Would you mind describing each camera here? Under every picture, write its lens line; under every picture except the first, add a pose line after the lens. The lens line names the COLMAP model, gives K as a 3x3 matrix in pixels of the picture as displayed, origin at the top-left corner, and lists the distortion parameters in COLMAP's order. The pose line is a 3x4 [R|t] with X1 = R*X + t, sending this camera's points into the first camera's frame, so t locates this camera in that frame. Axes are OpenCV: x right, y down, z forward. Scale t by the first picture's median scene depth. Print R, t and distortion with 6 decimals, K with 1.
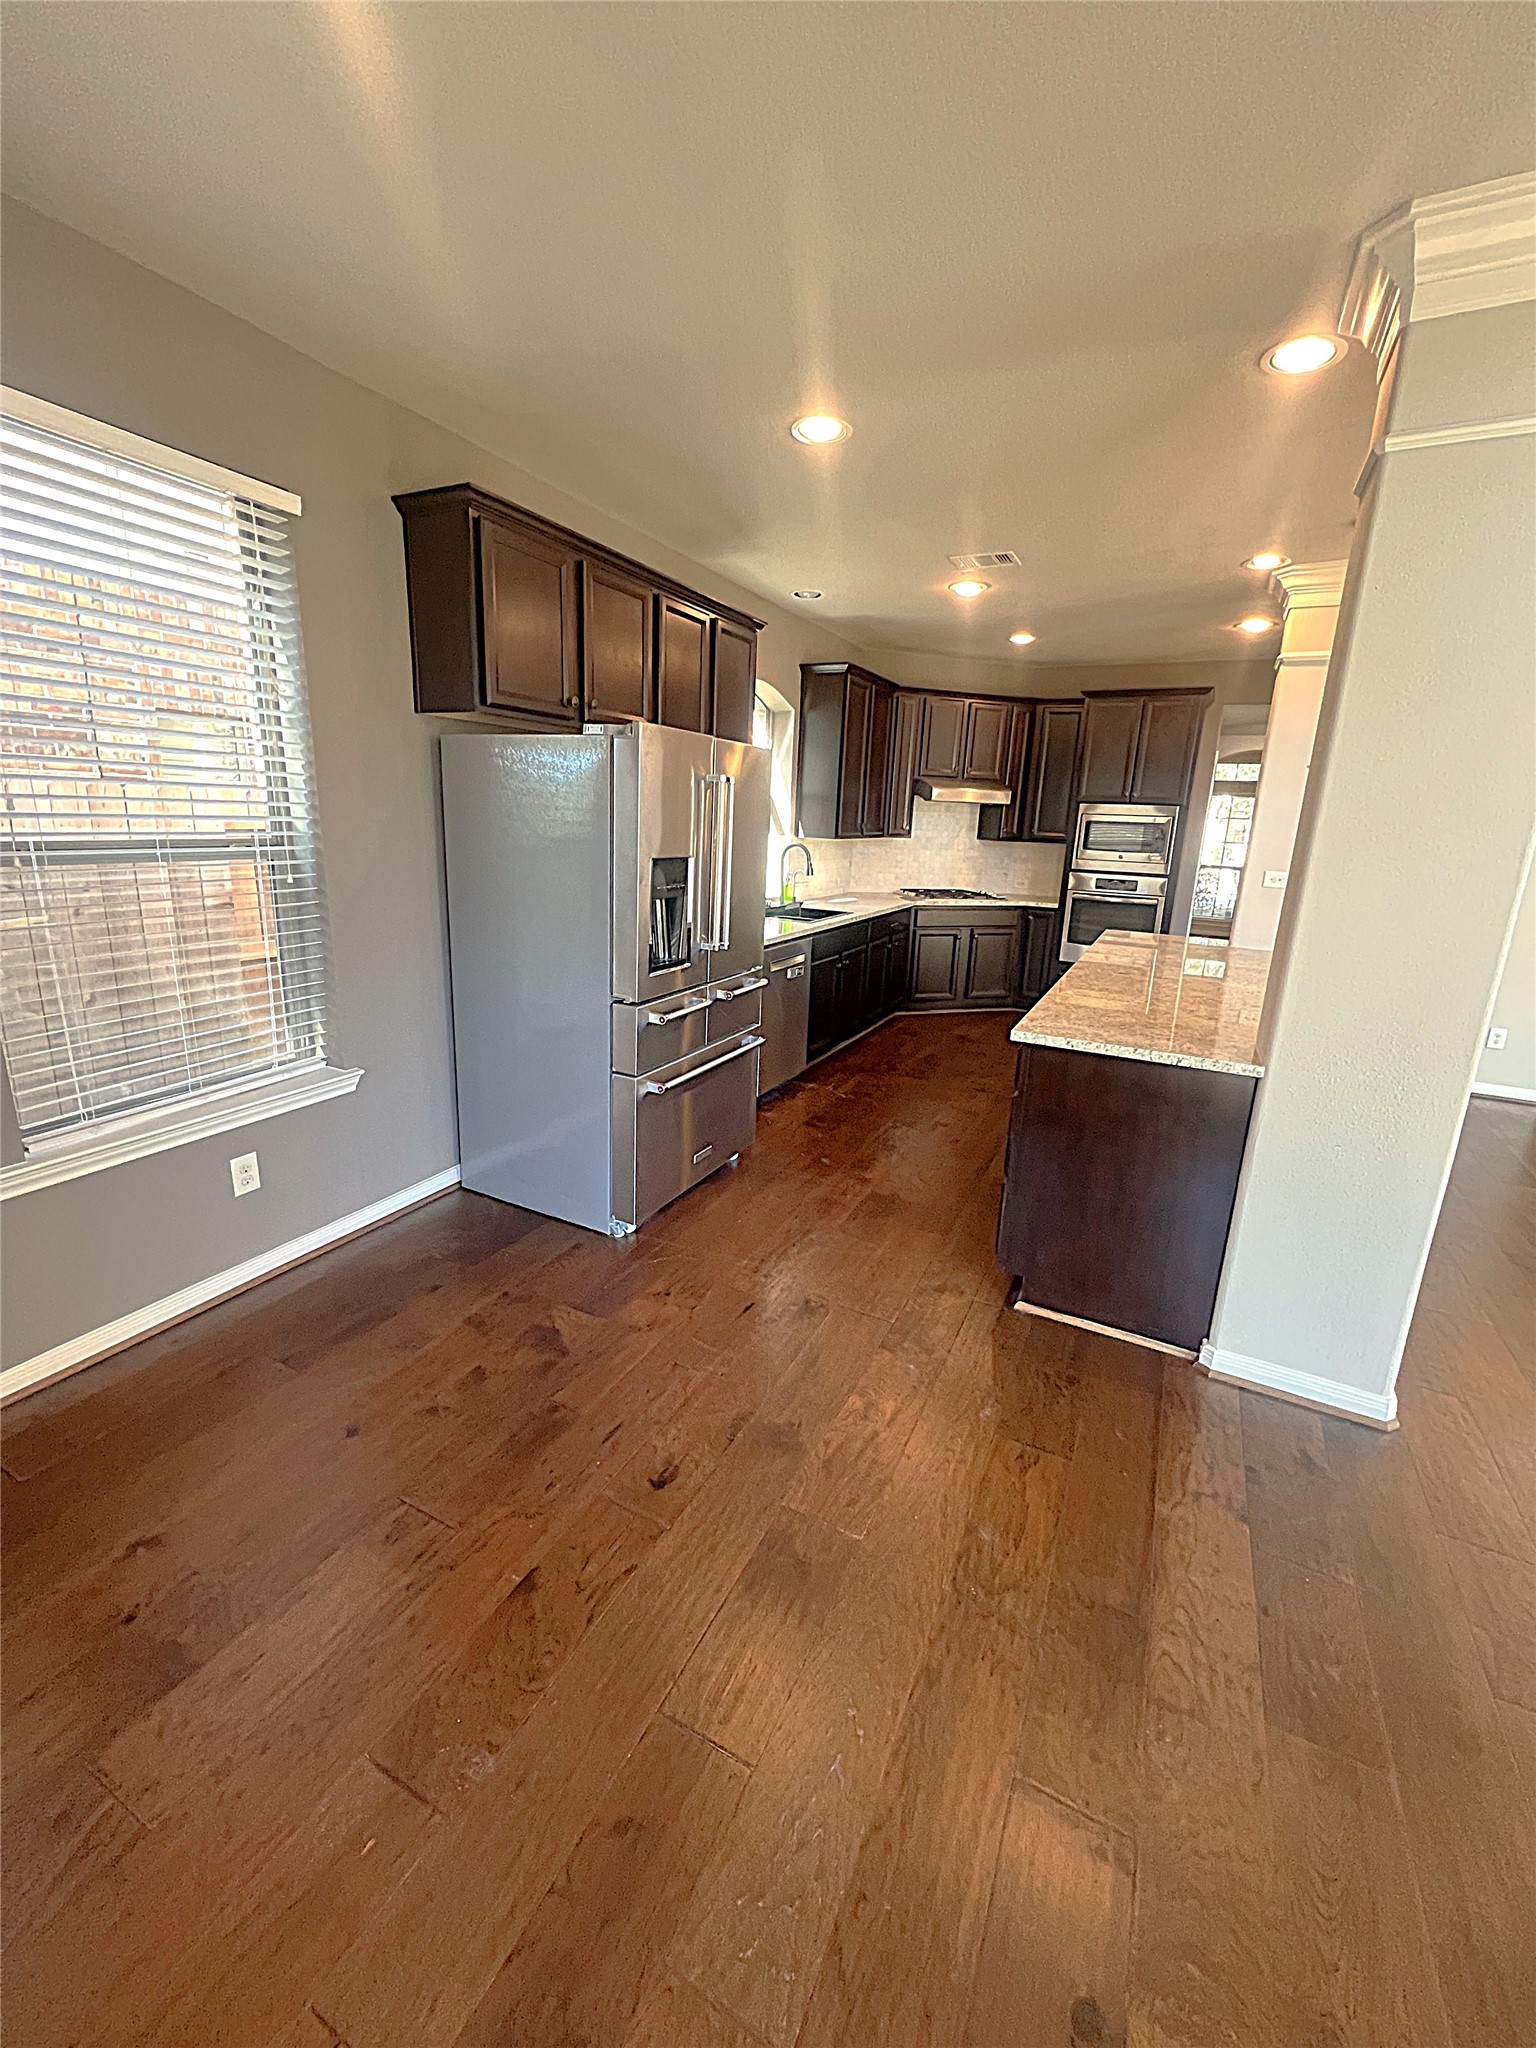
lens RADIAL K [[823.1, 0, 769.0], [0, 823.1, 1023.2], [0, 0, 1]] dist [0.000490, 0.000452]
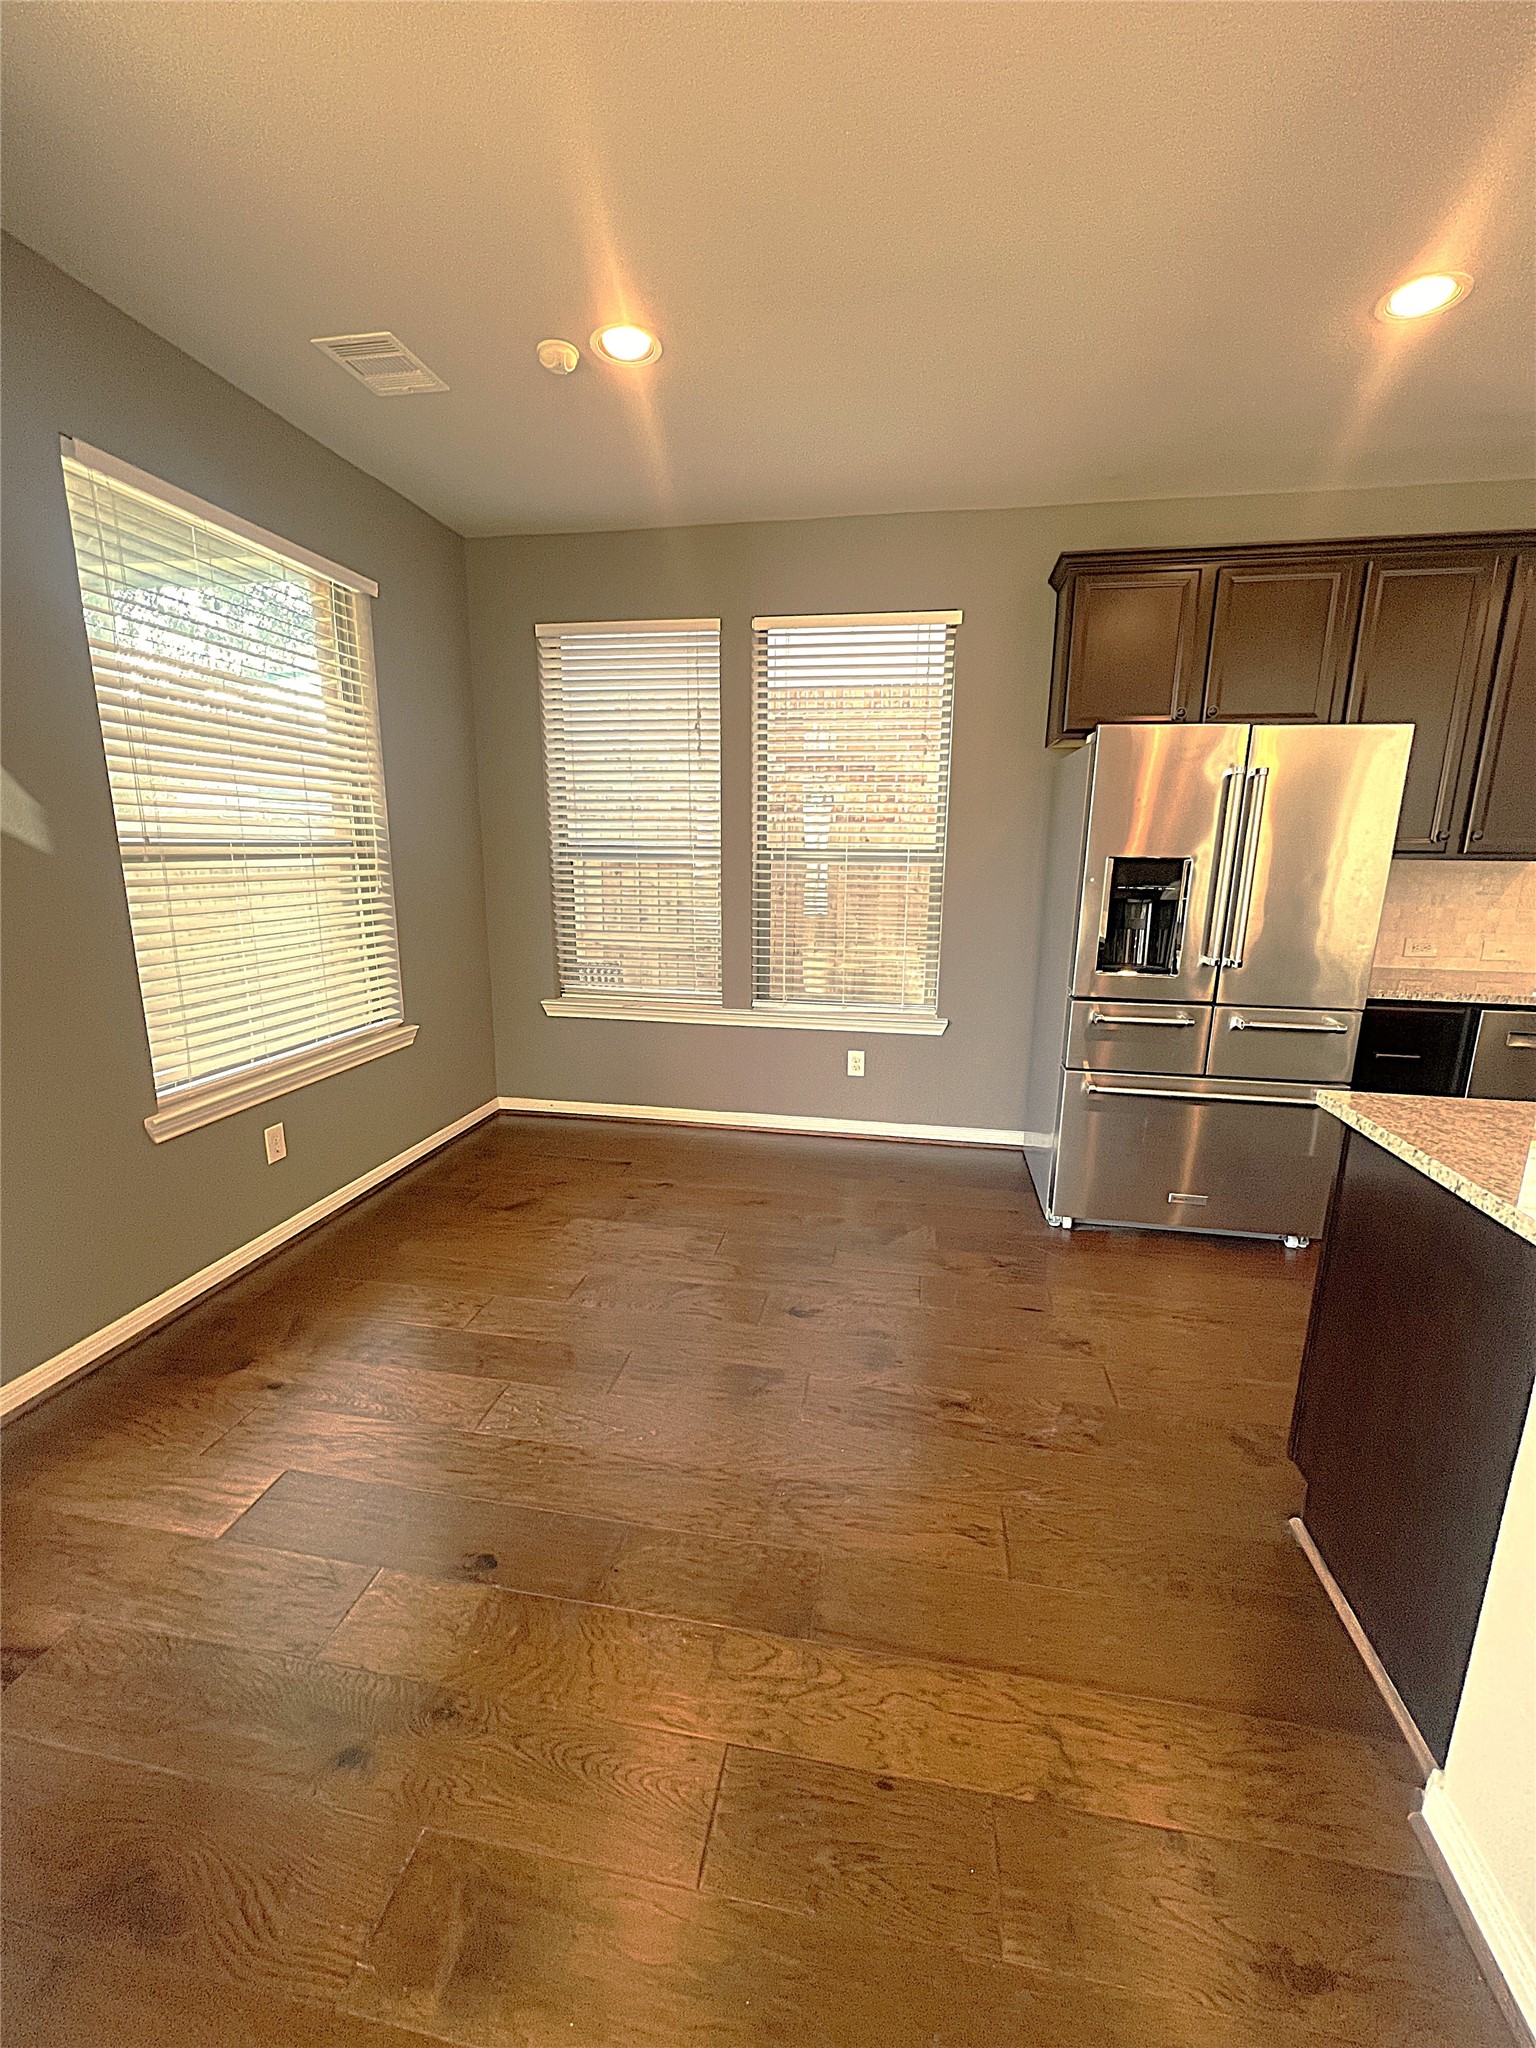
lens RADIAL K [[823.1, 0, 769.3], [0, 823.1, 1020.7], [0, 0, 1]] dist [0.000490, 0.000452]
pose [[0.286818, 0.163727, -0.943890, 0.796078], [-0.235033, 0.967200, 0.096351, -0.004814], [0.928706, 0.194210, 0.315892, 0.362261]]
